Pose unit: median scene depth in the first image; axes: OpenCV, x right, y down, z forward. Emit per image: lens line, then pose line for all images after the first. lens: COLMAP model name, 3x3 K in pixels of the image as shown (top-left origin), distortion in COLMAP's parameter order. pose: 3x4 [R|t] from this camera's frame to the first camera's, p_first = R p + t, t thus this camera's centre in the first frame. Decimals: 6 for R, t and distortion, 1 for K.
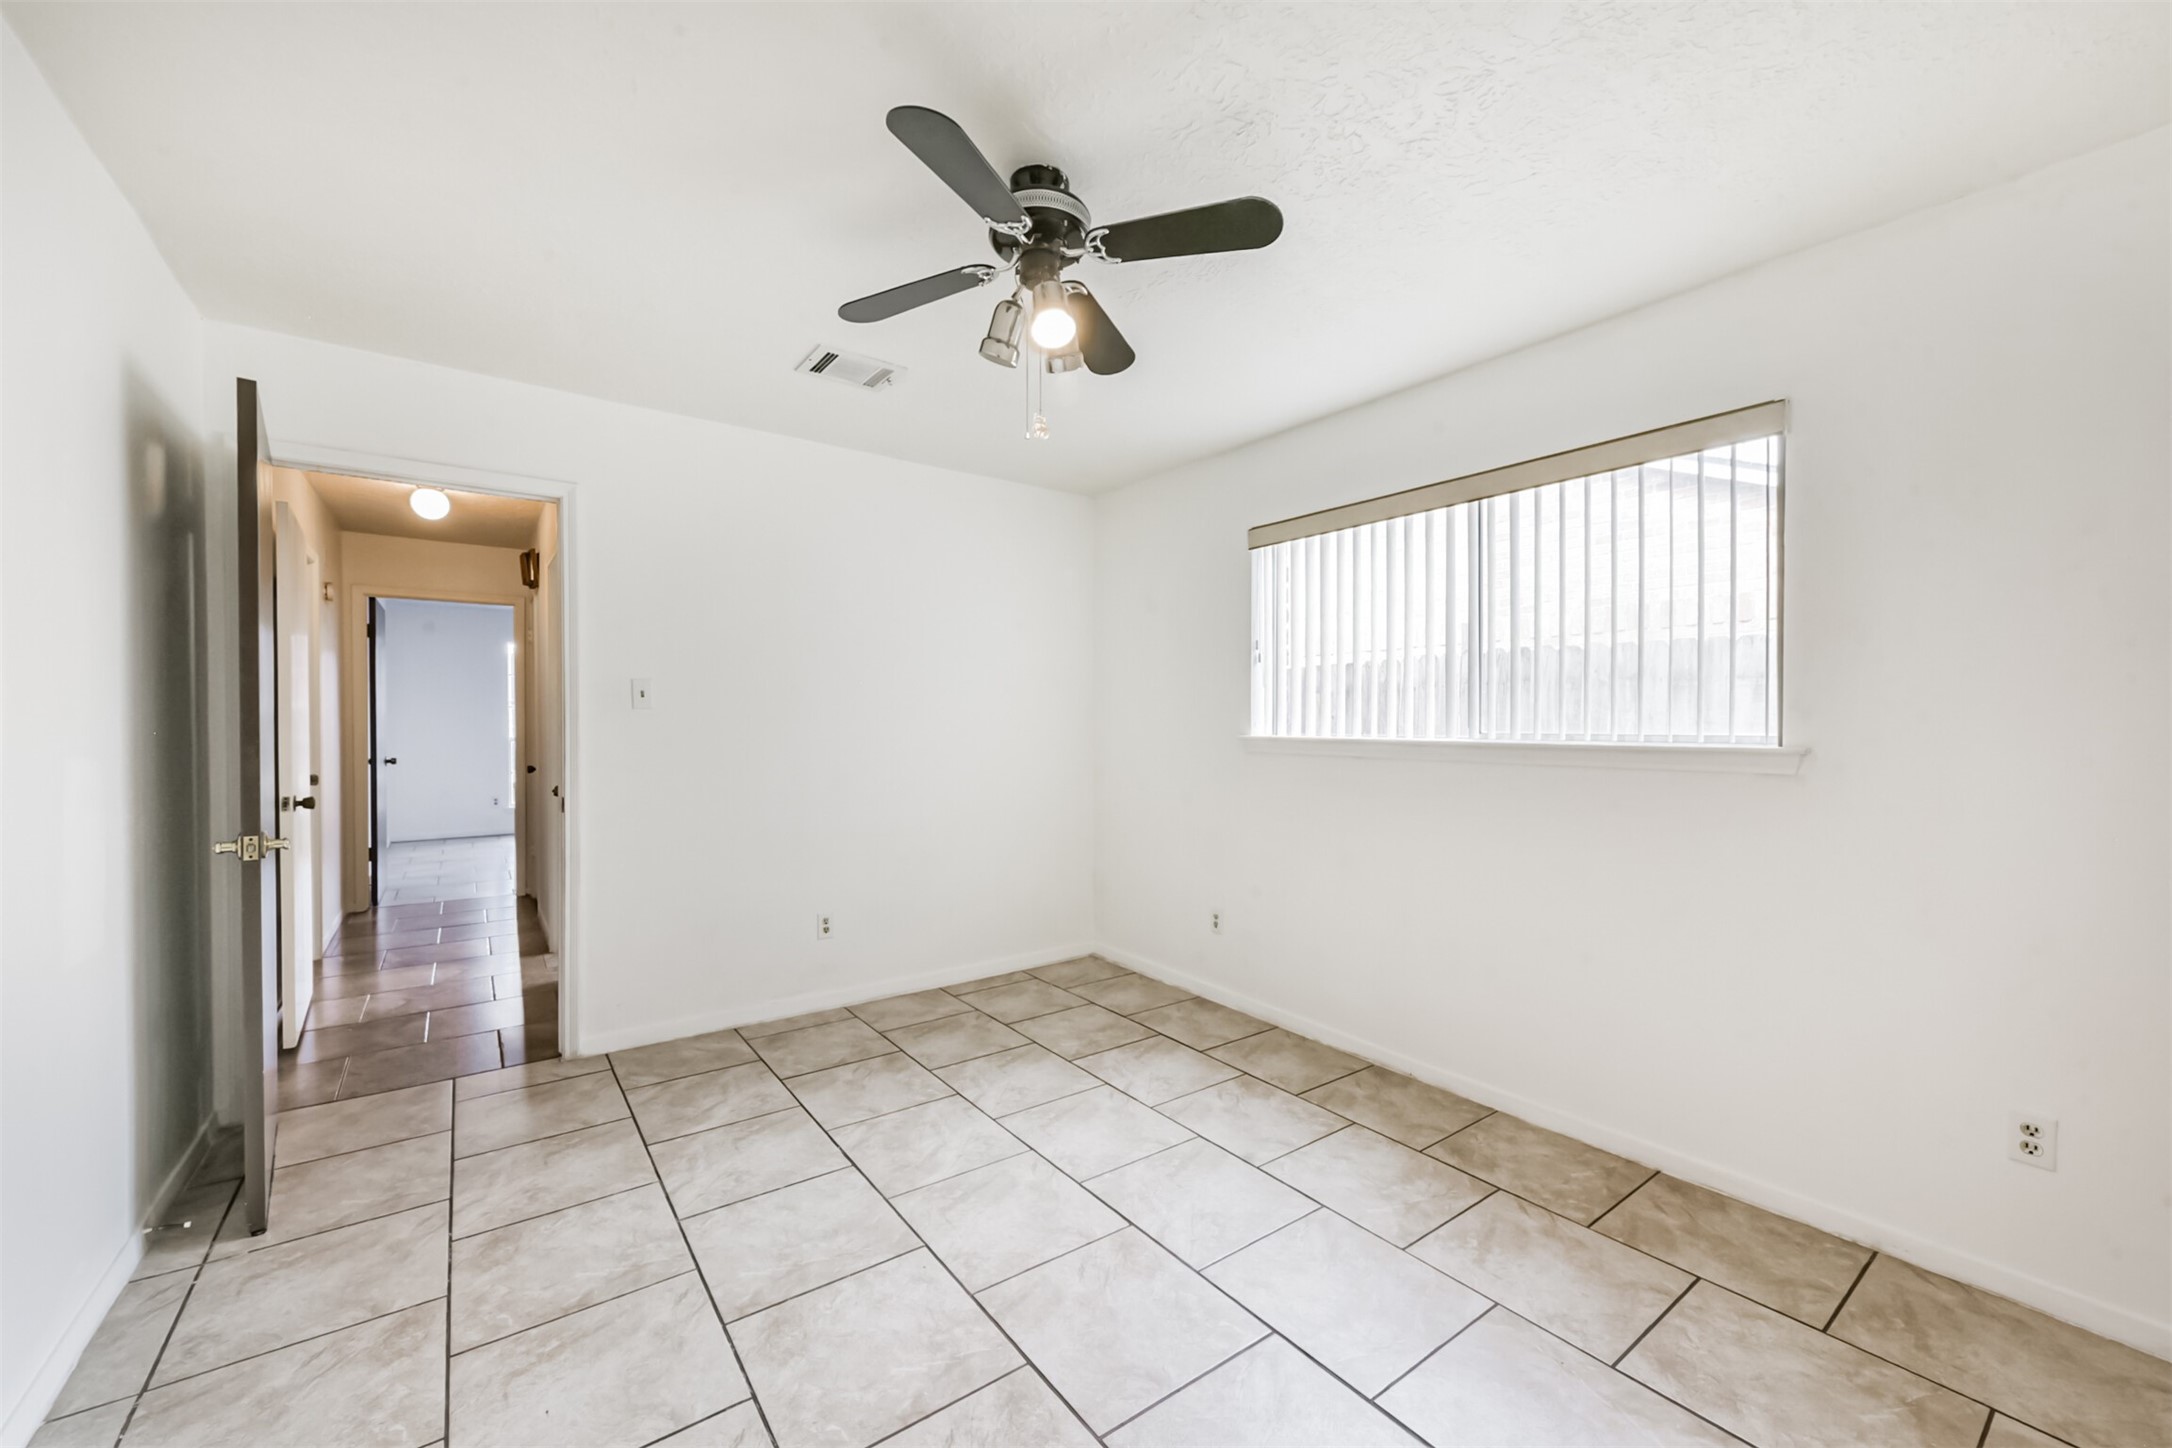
lens RADIAL K [[848.1, 0, 1085.5], [0, 848.1, 736.0], [0, 0, 1]] dist [0.008632, -0.000946]
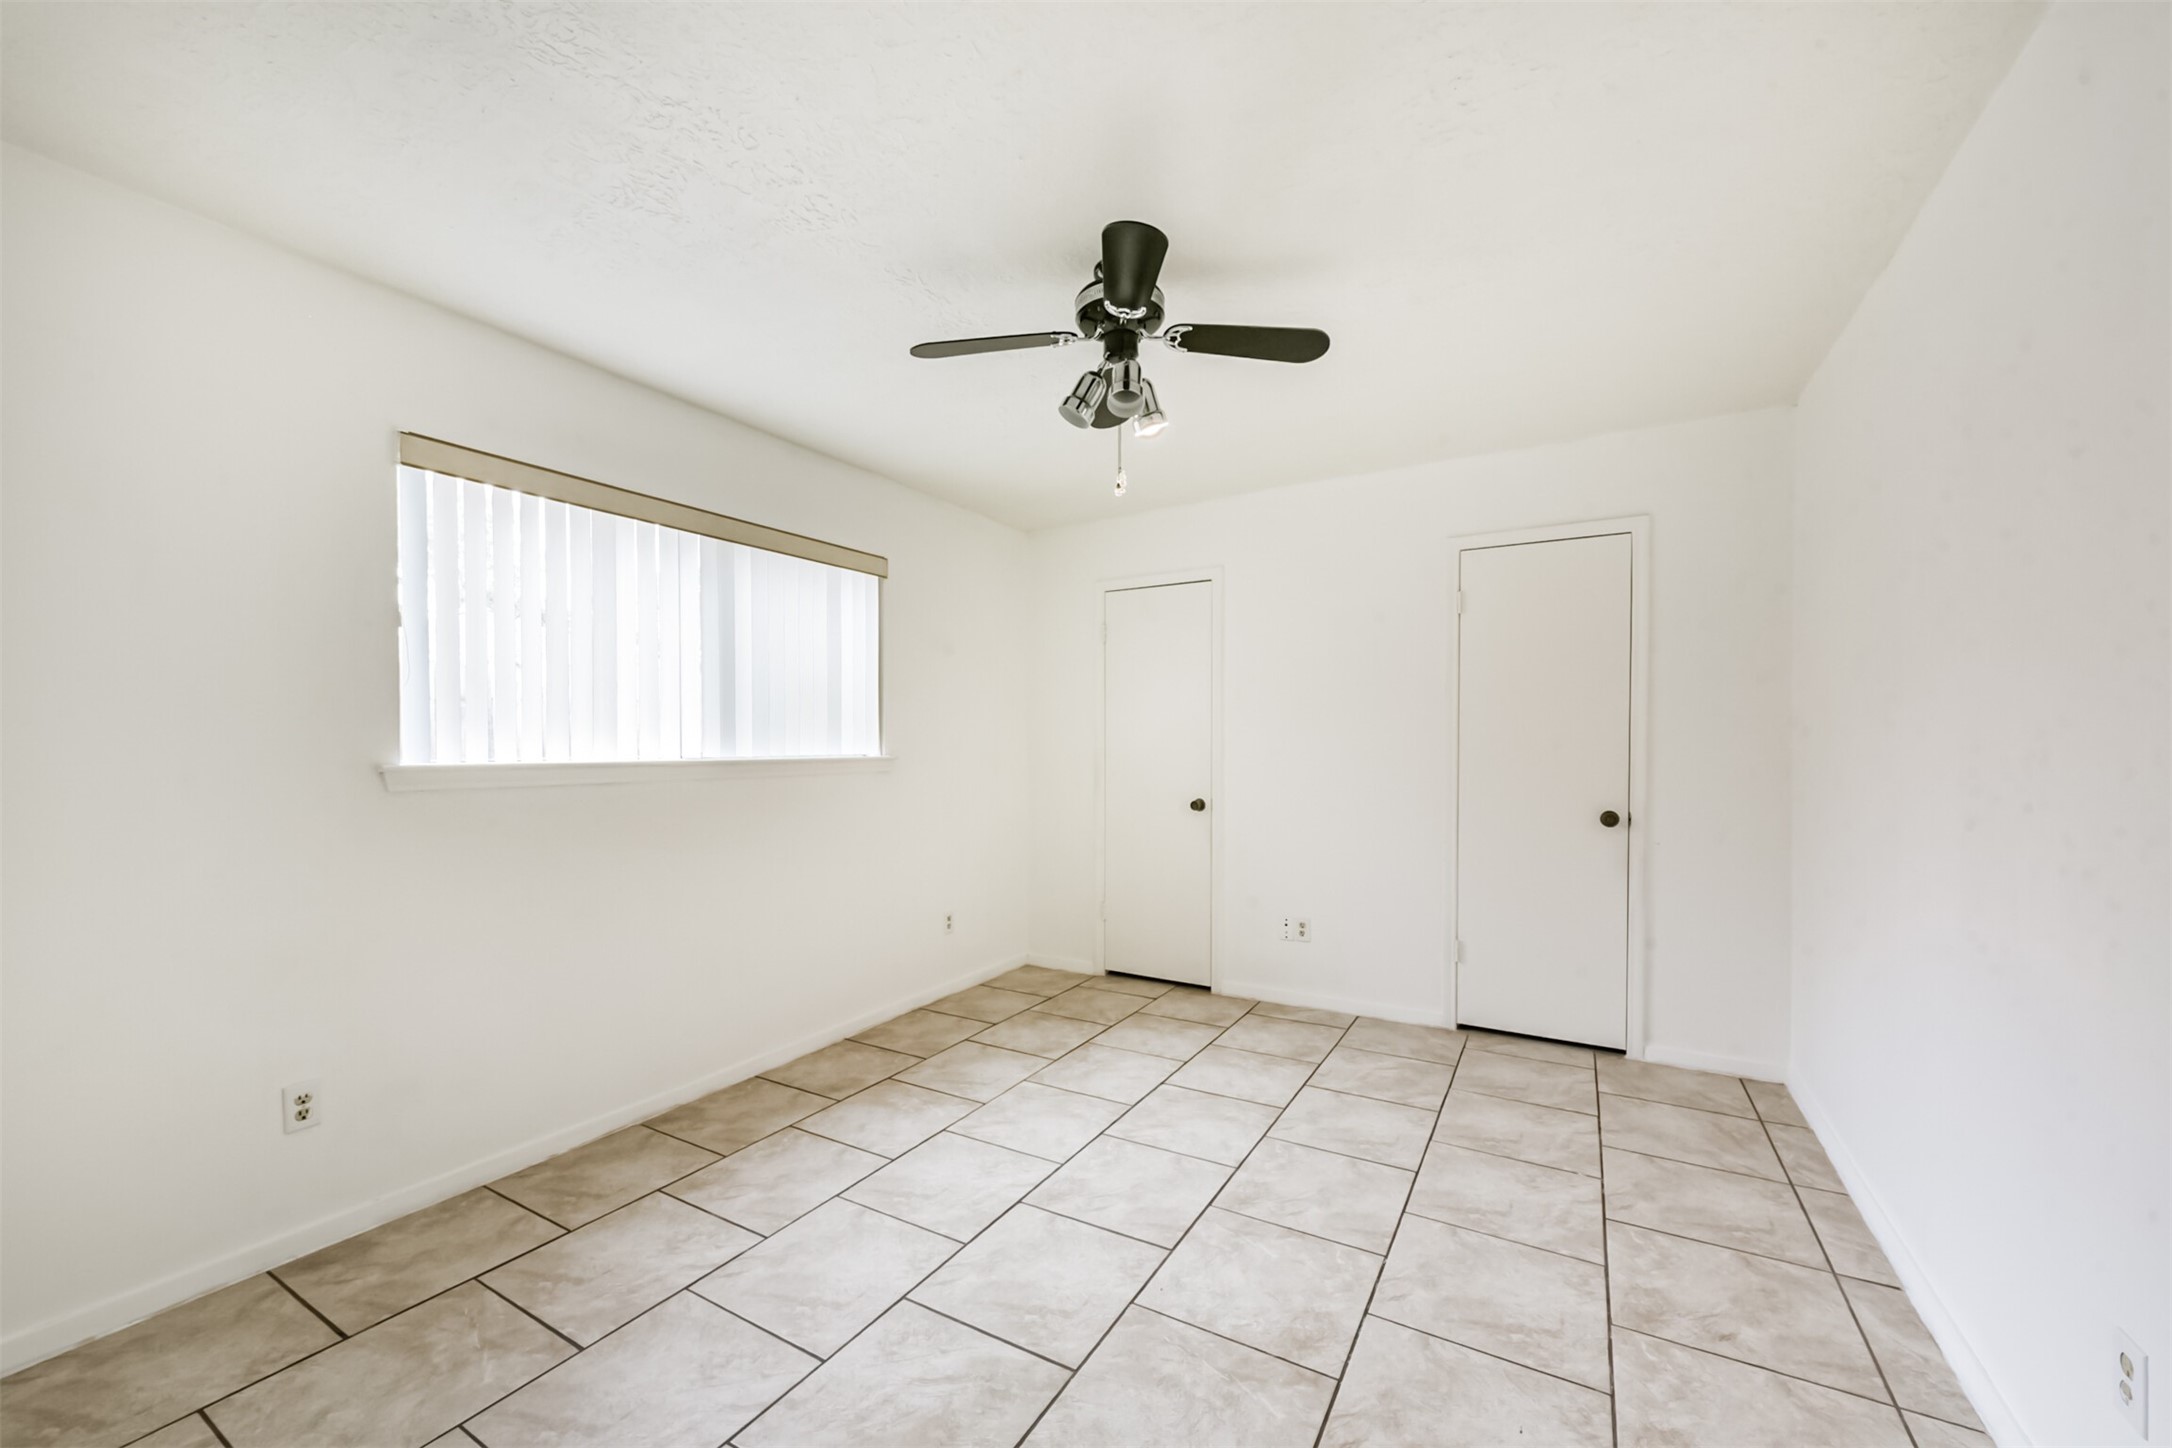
lens RADIAL K [[848.1, 0, 1081.0], [0, 848.1, 726.9], [0, 0, 1]] dist [0.008632, -0.000946]
pose [[-0.397830, 0.016078, 0.917318, -0.857125], [0.012907, 0.999846, -0.011927, -0.018633], [-0.917368, 0.007095, -0.397976, 1.178091]]
